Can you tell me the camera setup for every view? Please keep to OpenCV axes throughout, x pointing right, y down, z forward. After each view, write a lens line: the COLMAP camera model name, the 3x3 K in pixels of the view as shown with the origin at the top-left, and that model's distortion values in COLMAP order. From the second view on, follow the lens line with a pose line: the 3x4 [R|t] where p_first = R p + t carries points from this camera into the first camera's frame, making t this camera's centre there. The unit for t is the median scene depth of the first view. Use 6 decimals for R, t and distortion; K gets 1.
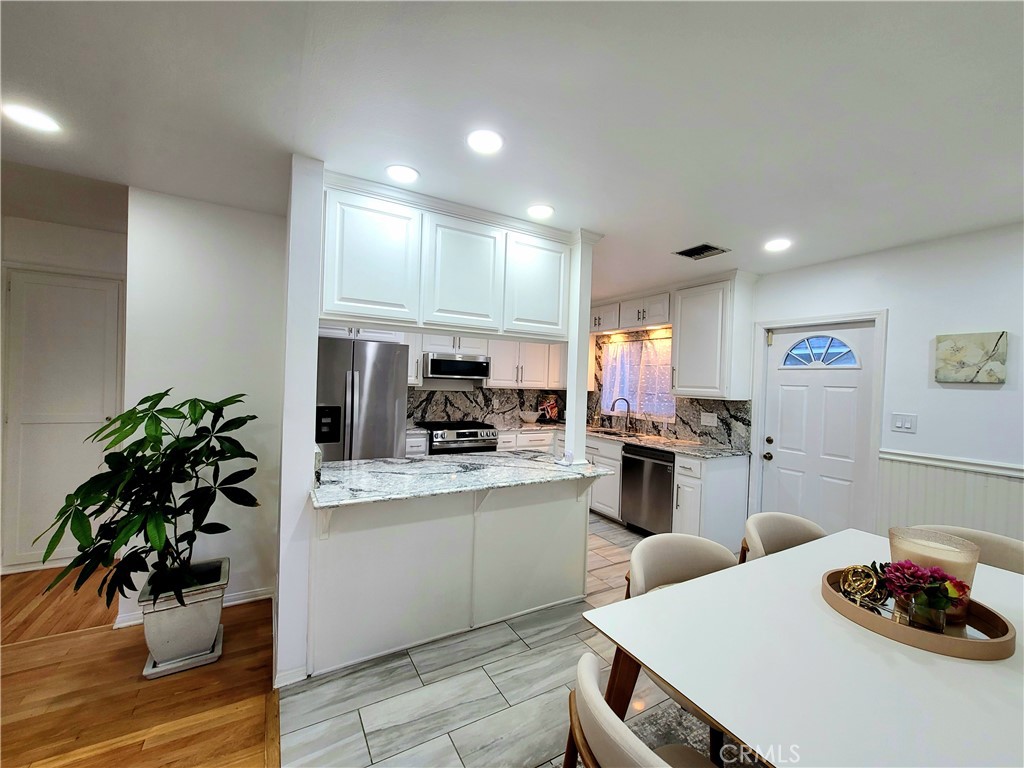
lens RADIAL K [[417.7, 0, 511.8], [0, 417.7, 385.4], [0, 0, 1]] dist [-0.003136, -0.000087]
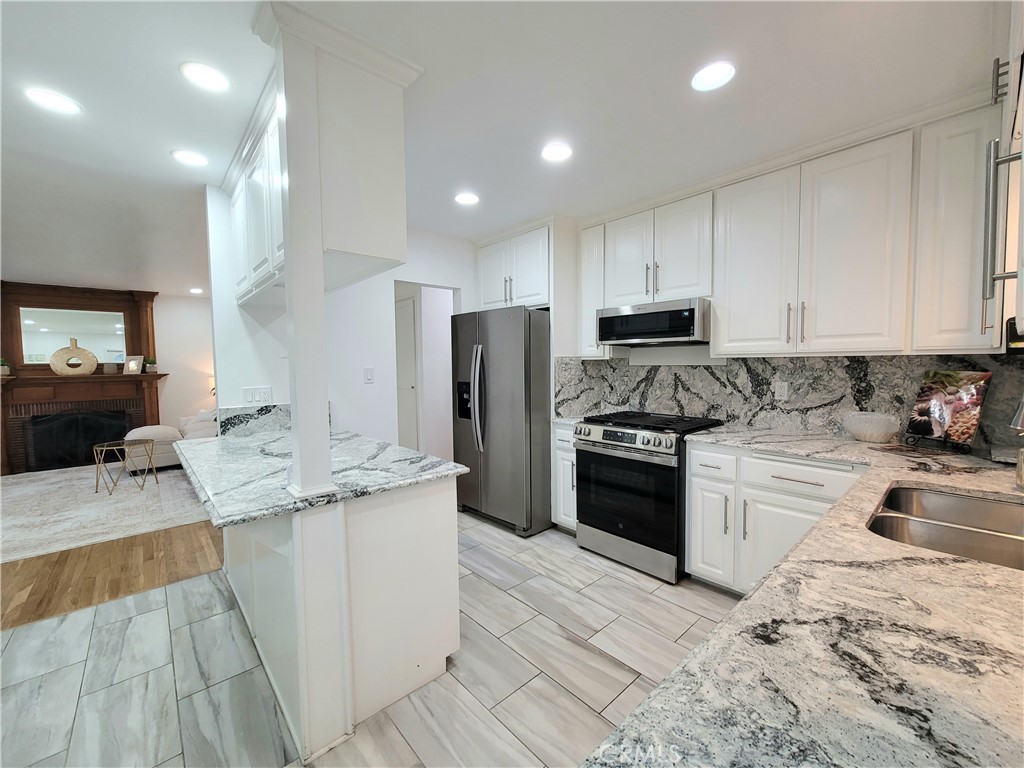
lens RADIAL K [[416.5, 0, 511.6], [0, 416.5, 384.8], [0, 0, 1]] dist [-0.000496, 0.000257]
pose [[0.202603, 0.016650, -0.979120, 0.401077], [0.008819, 0.999784, 0.018826, 0.028163], [0.979221, -0.012449, 0.202412, 0.655088]]
